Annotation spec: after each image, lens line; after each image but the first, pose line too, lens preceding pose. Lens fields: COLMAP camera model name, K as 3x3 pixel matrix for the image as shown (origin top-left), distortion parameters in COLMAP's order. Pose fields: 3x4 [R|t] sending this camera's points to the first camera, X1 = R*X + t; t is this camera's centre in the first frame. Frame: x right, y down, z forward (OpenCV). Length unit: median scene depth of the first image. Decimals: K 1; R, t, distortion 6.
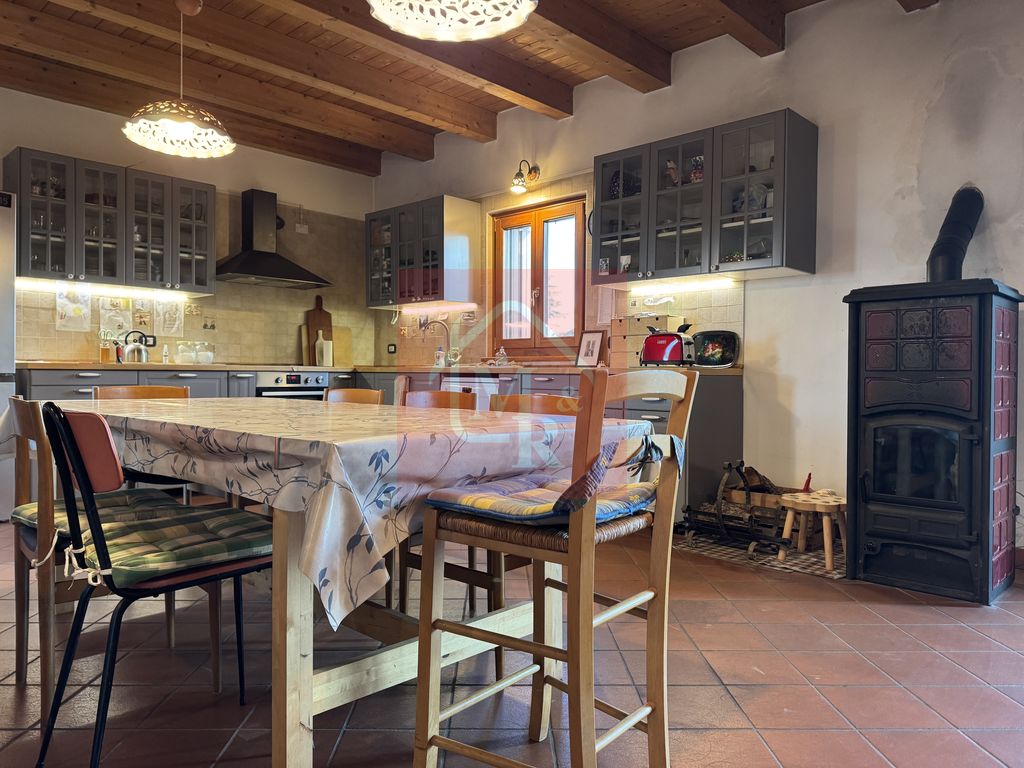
lens RADIAL K [[714.6, 0, 513.5], [0, 714.6, 385.6], [0, 0, 1]] dist [0.058233, -0.065308]
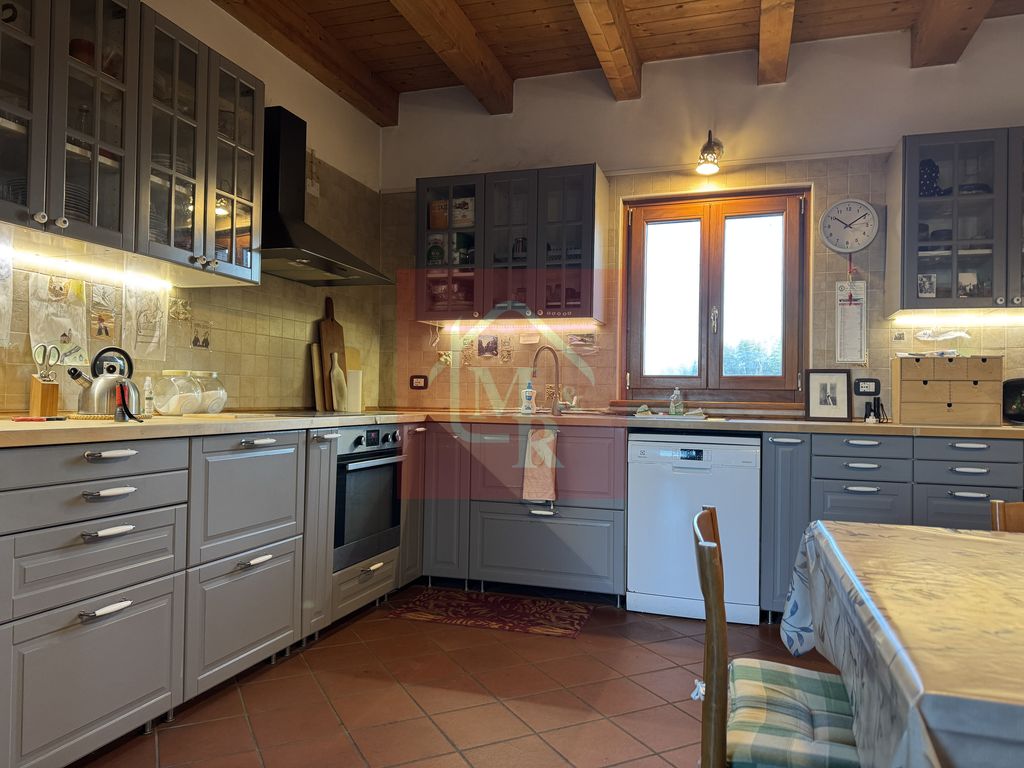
lens RADIAL K [[714.6, 0, 513.4], [0, 714.6, 383.7], [0, 0, 1]] dist [0.058233, -0.065308]
pose [[0.902217, 0.014965, 0.431022, -0.492632], [-0.001596, 0.999507, -0.031361, -0.037879], [-0.431279, 0.027607, 0.901796, 0.457633]]
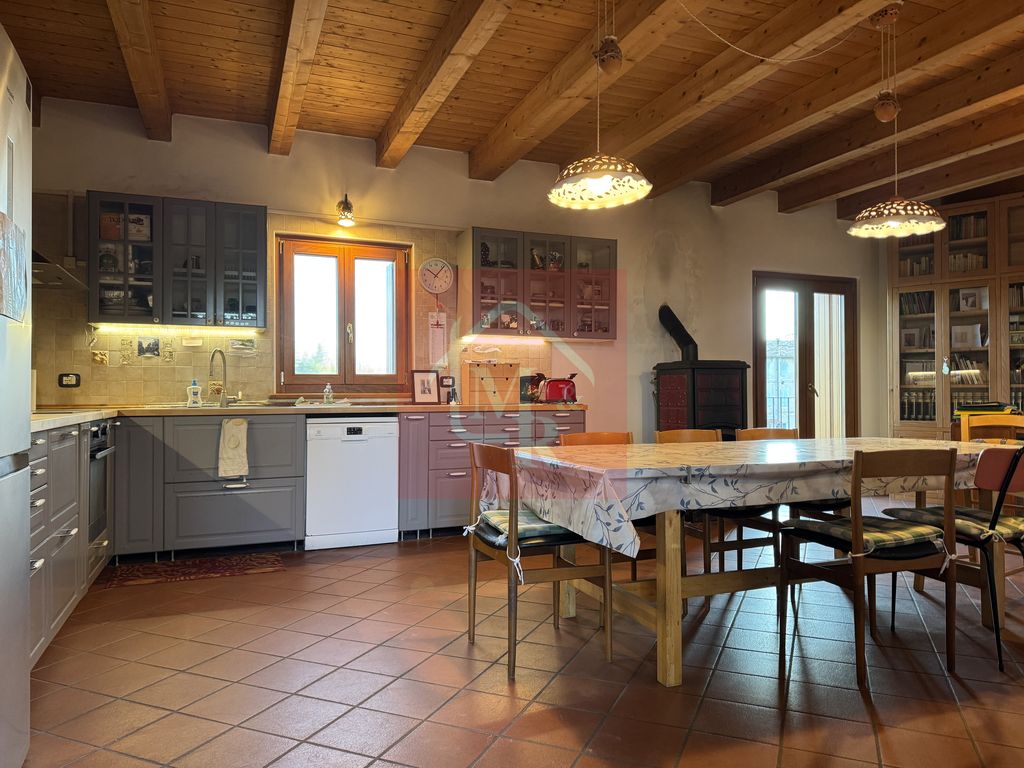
lens RADIAL K [[714.6, 0, 518.6], [0, 714.6, 388.3], [0, 0, 1]] dist [0.058233, -0.065308]
pose [[0.408194, -0.003494, 0.912888, -0.821085], [0.022036, 0.999739, -0.006026, -0.038797], [-0.912629, 0.022576, 0.408165, 0.406922]]
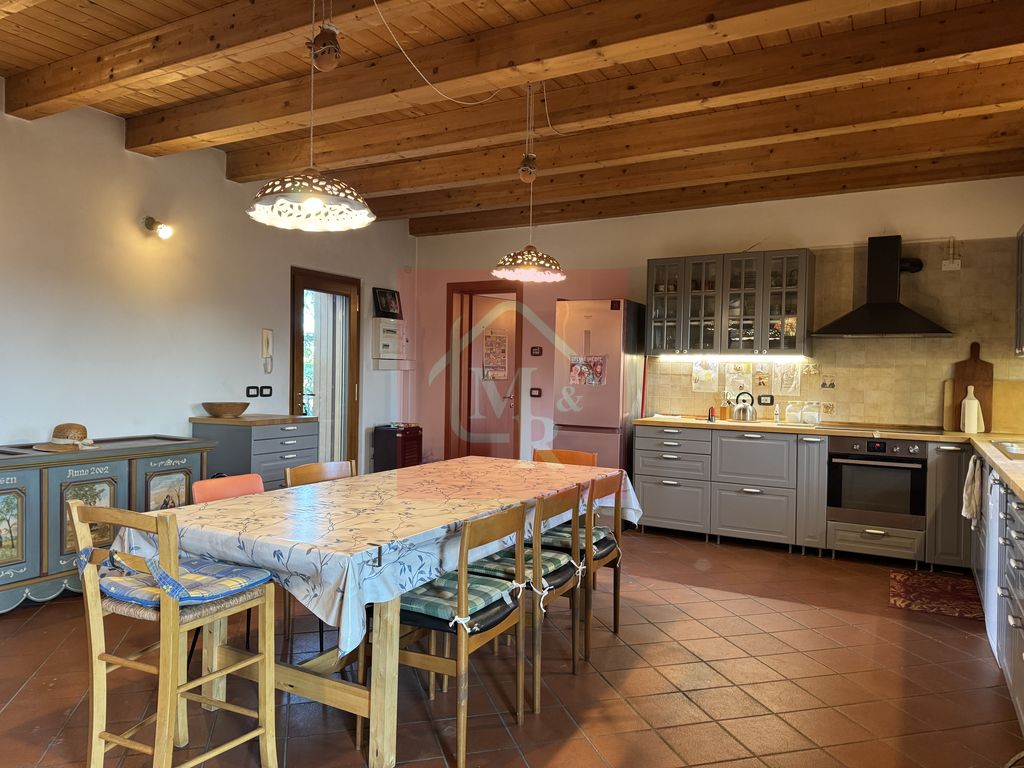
lens RADIAL K [[714.6, 0, 507.4], [0, 714.6, 386.3], [0, 0, 1]] dist [0.058233, -0.065308]
pose [[0.239269, 0.014662, -0.970843, 0.485739], [-0.030957, 0.999493, 0.007465, -0.082468], [0.970460, 0.028268, 0.239602, 0.371203]]
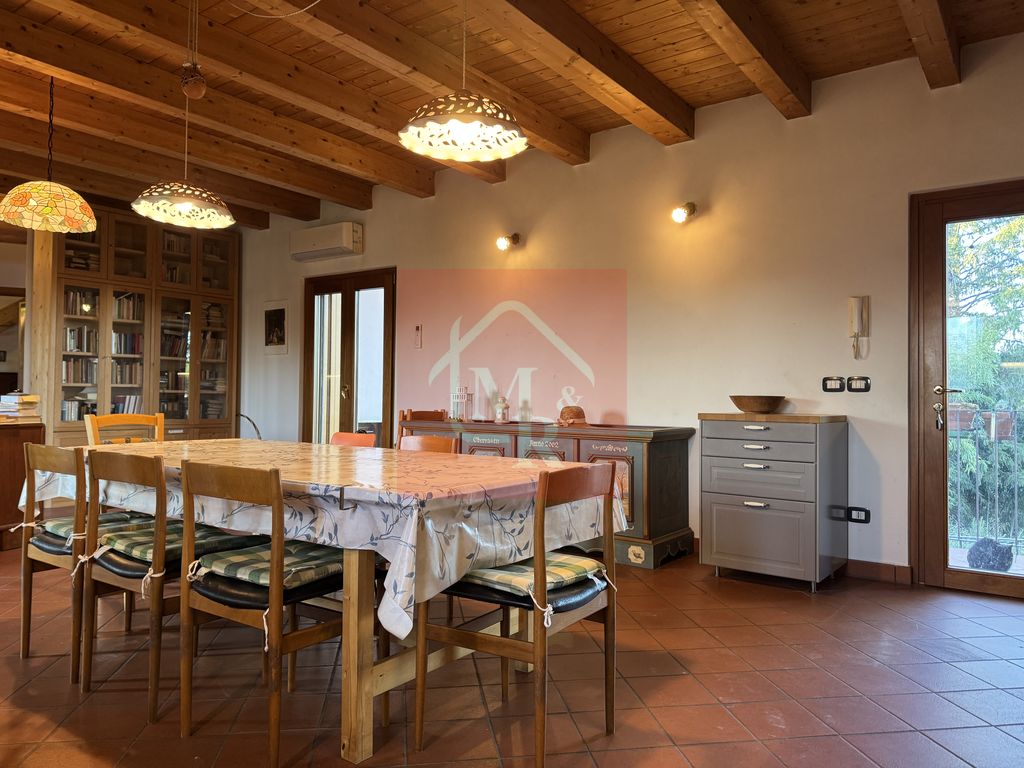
lens RADIAL K [[714.6, 0, 506.3], [0, 714.6, 381.8], [0, 0, 1]] dist [0.058233, -0.065308]
pose [[-0.990934, -0.022002, -0.132534, -0.236292], [-0.021356, 0.999752, -0.006296, -0.042187], [0.132640, -0.003409, -0.991158, 1.043658]]
